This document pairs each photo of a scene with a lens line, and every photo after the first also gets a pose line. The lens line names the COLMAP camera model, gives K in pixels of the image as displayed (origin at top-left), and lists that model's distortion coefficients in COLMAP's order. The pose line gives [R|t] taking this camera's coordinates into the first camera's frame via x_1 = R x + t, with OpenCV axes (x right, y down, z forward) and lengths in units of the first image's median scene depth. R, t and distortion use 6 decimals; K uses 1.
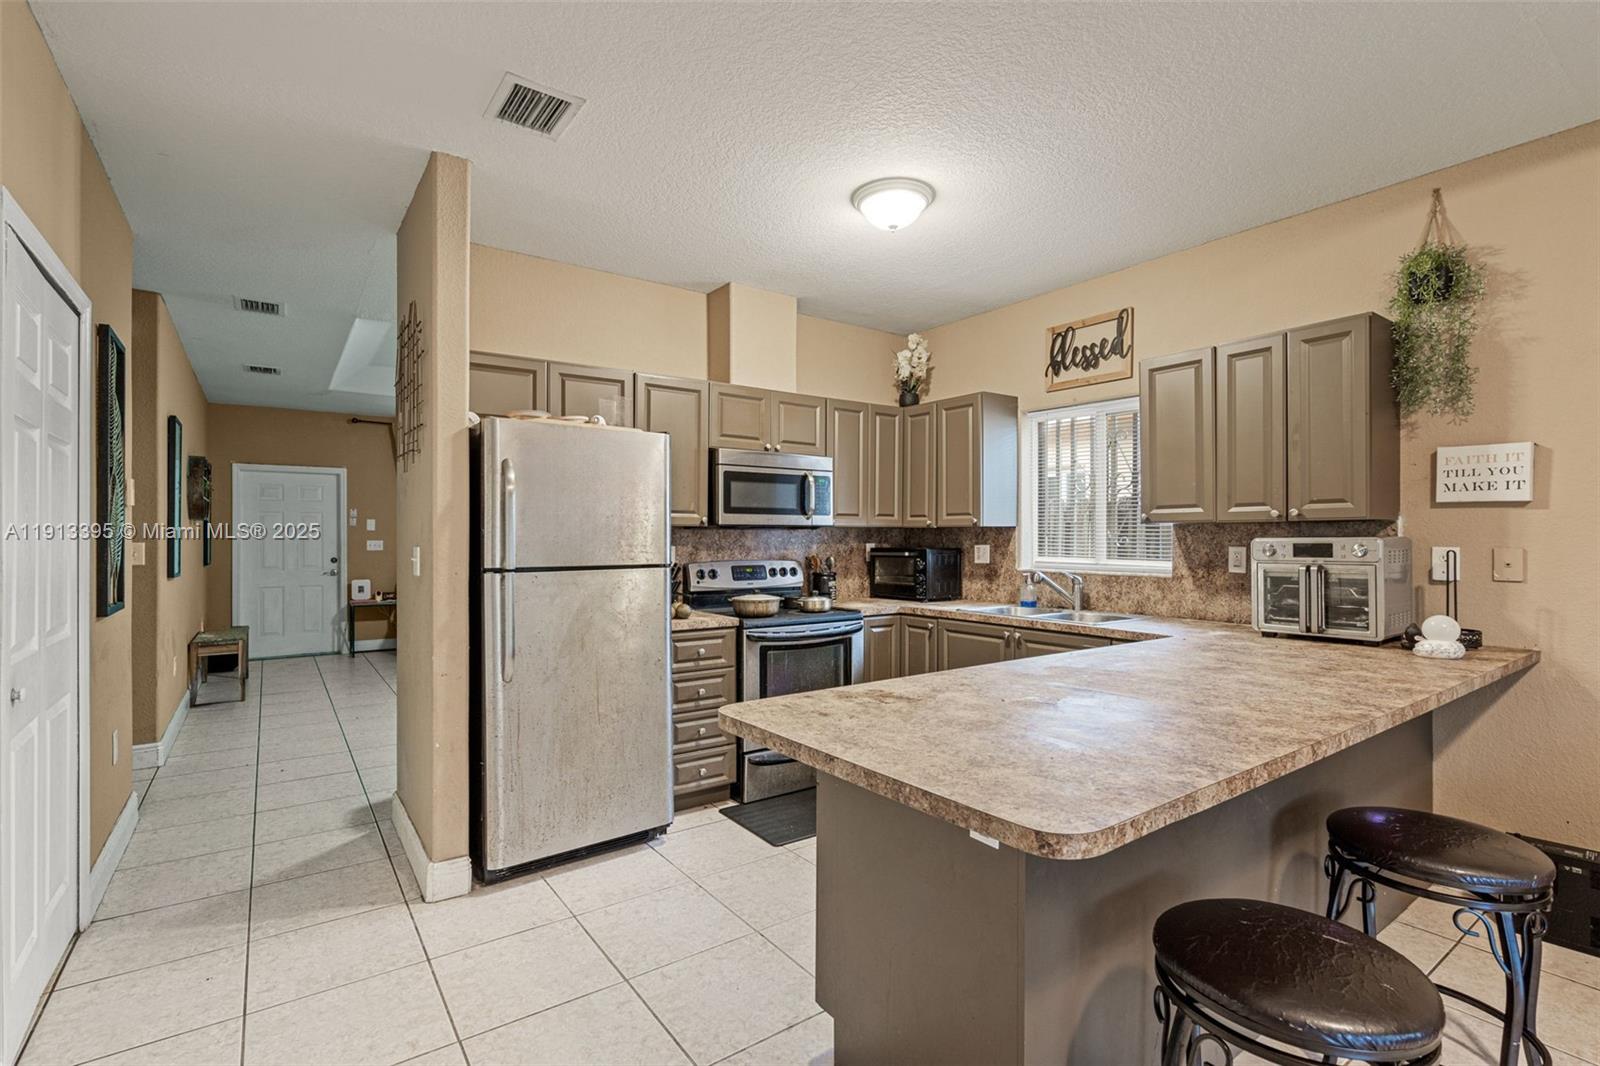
lens RADIAL K [[734.9, 0, 801.9], [0, 734.9, 537.4], [0, 0, 1]] dist [-0.004383, 0.003186]
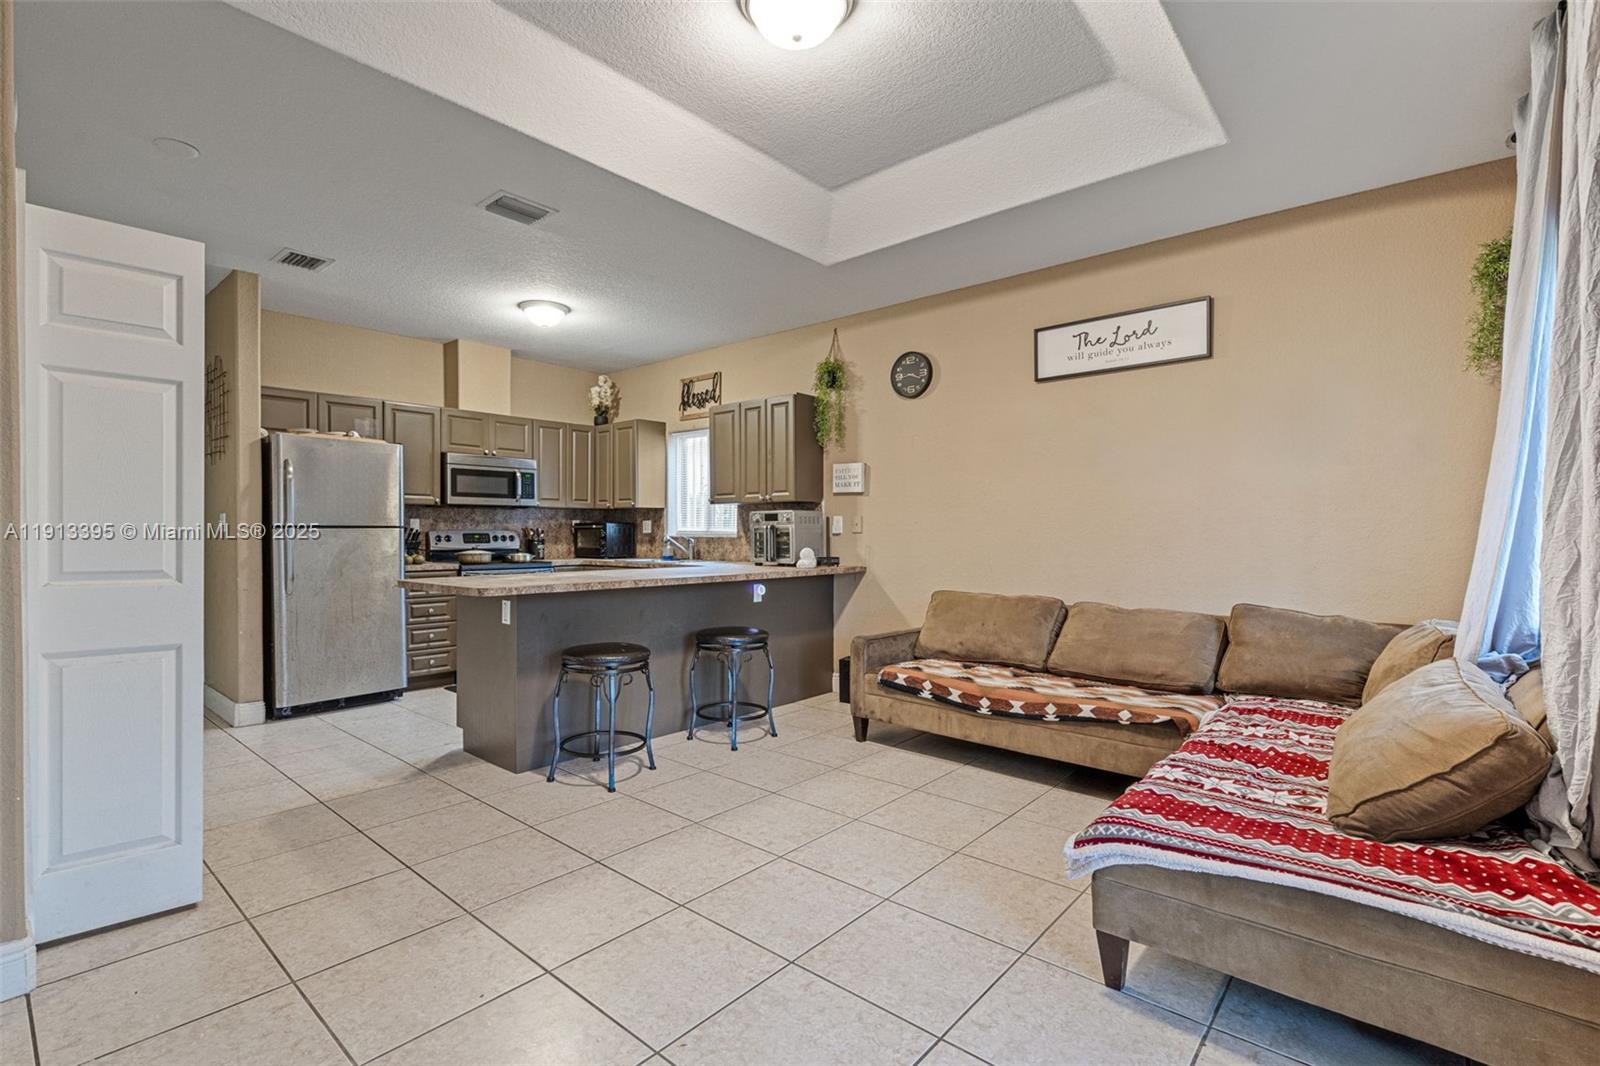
lens RADIAL K [[734.9, 0, 794.3], [0, 734.9, 542.8], [0, 0, 1]] dist [-0.004383, 0.003186]
pose [[0.975879, -0.001944, 0.218303, 0.268229], [-0.001023, 0.999909, 0.013478, 0.044519], [-0.218310, -0.013376, 0.975788, -0.660314]]
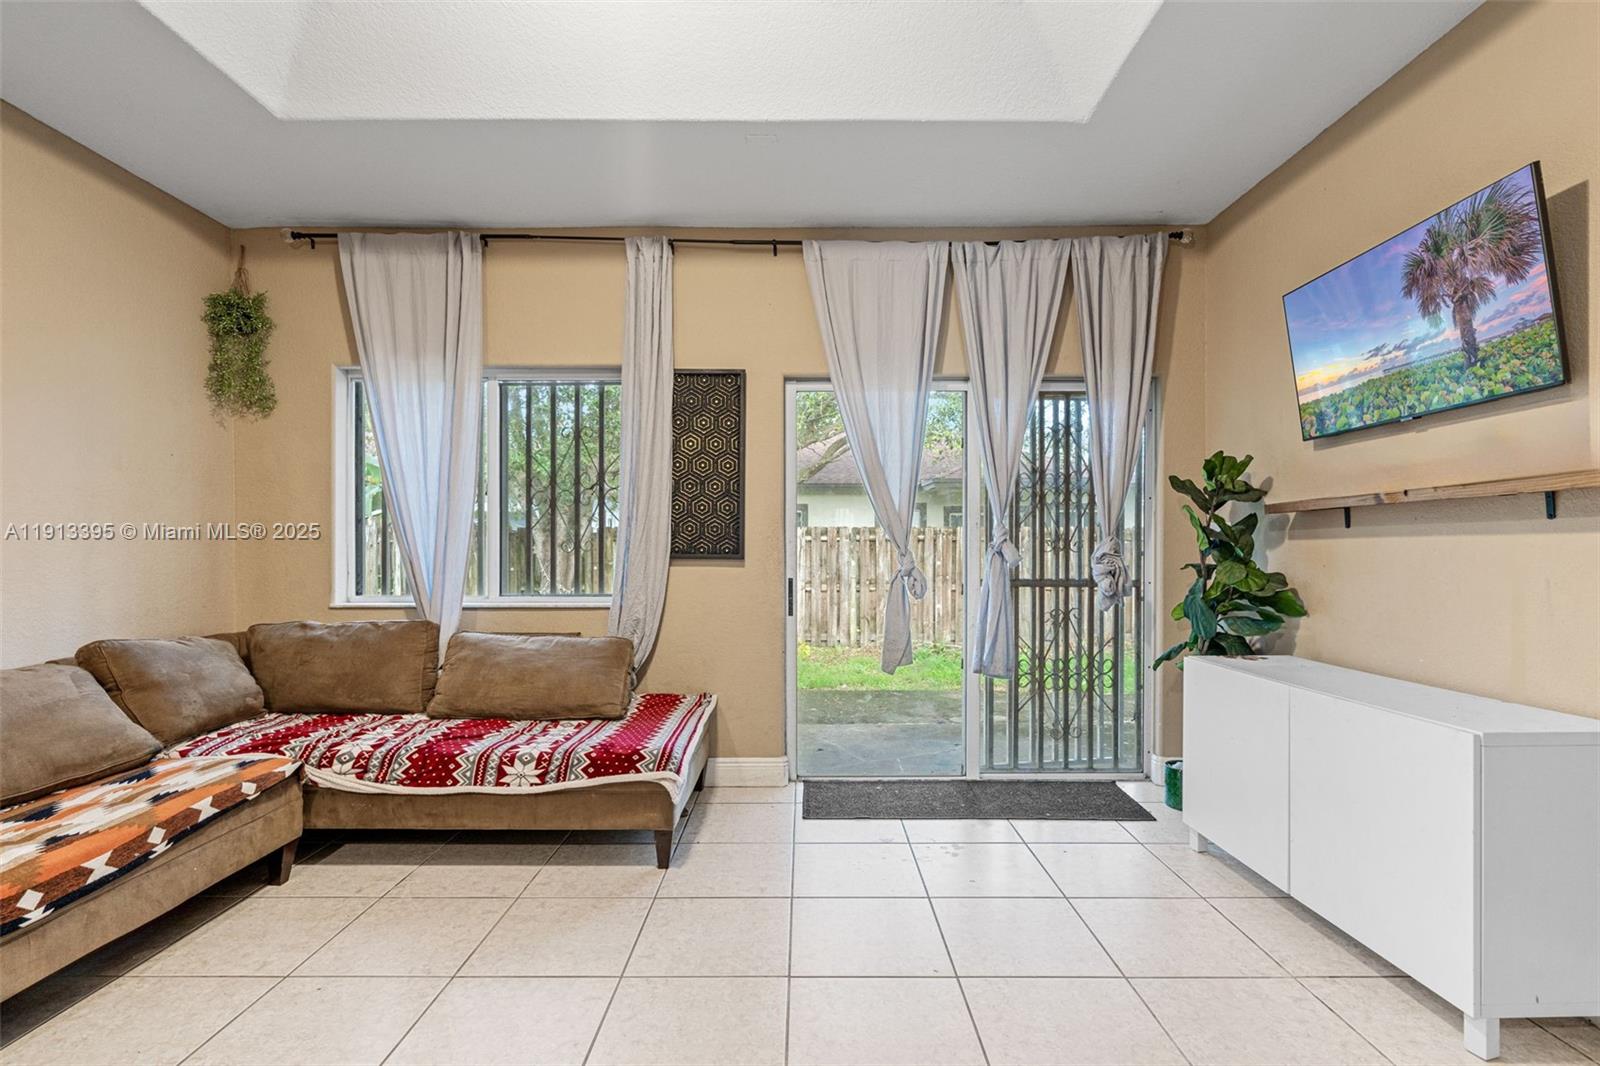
lens RADIAL K [[734.9, 0, 803.6], [0, 734.9, 550.5], [0, 0, 1]] dist [-0.004383, 0.003186]
pose [[-0.808014, -0.003479, 0.589153, 0.050785], [-0.000572, 0.999987, 0.005120, 0.042961], [-0.589163, 0.003800, -0.808005, 0.322028]]
